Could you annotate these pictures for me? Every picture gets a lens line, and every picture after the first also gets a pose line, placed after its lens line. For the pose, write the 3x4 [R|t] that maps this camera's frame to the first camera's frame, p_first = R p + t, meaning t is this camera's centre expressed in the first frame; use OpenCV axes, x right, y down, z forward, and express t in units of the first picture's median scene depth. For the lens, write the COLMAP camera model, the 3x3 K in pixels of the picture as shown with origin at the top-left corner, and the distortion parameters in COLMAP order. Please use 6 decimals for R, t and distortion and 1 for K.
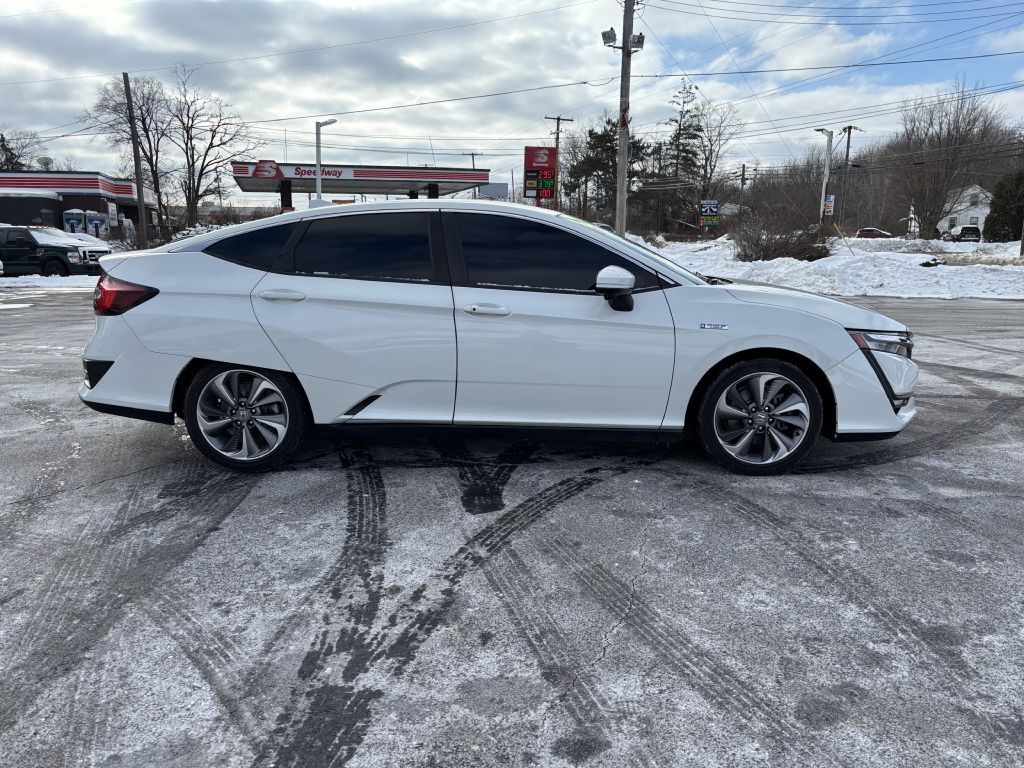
lens RADIAL K [[762.4, 0, 494.2], [0, 762.4, 398.5], [0, 0, 1]] dist [0.047794, -0.045496]
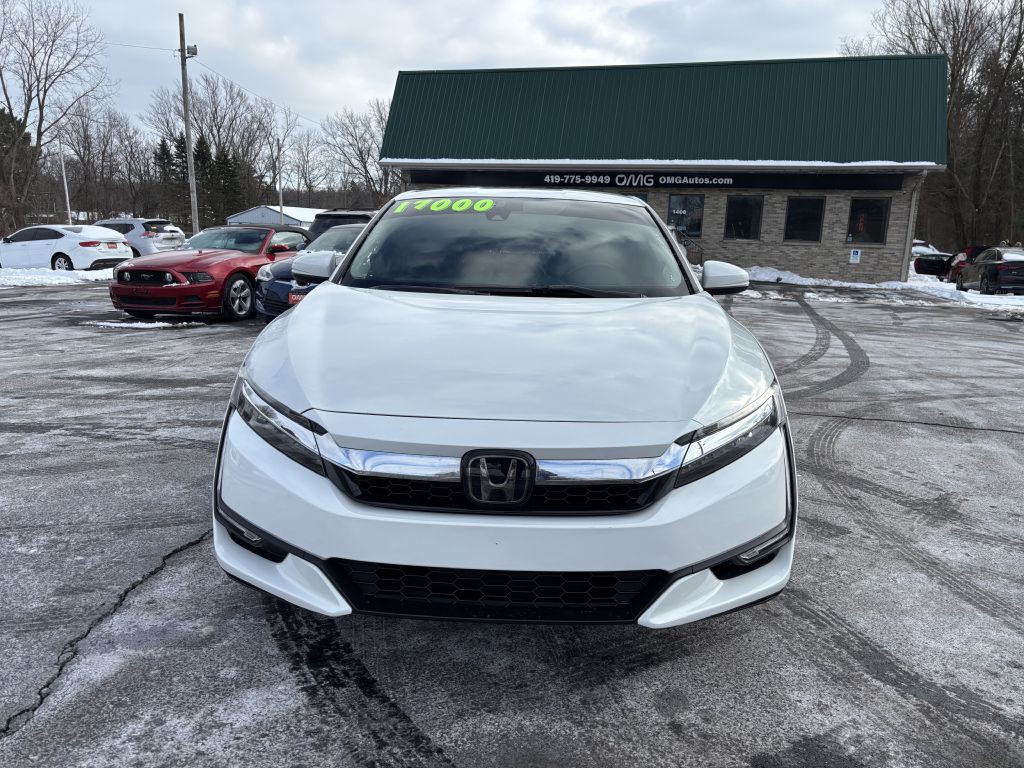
lens RADIAL K [[762.4, 0, 510.3], [0, 762.4, 384.4], [0, 0, 1]] dist [0.047794, -0.045496]
pose [[0.025836, 0.195711, -0.980321, 1.050766], [-0.238269, 0.953592, 0.184095, -0.233893], [0.970855, 0.228824, 0.071269, 1.139737]]
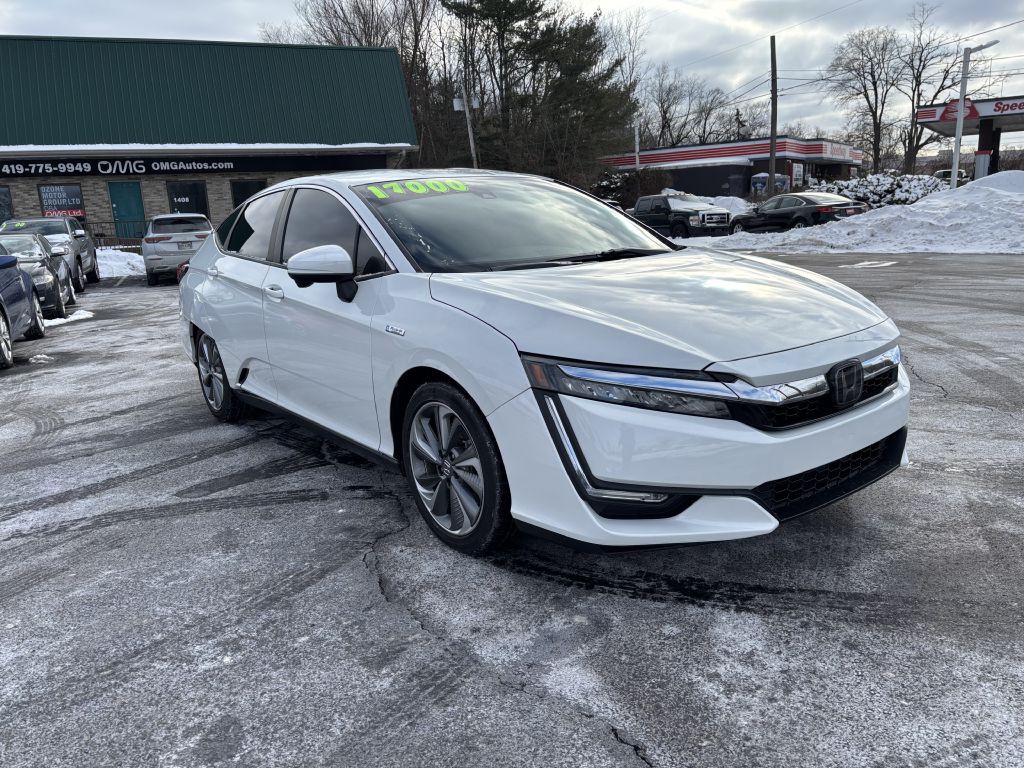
lens RADIAL K [[762.4, 0, 507.7], [0, 762.4, 383.4], [0, 0, 1]] dist [0.047794, -0.045496]
pose [[0.646627, 0.135088, -0.750750, 0.883690], [-0.108550, 0.990474, 0.084728, -0.112939], [0.755043, 0.026706, 0.655131, 0.586480]]
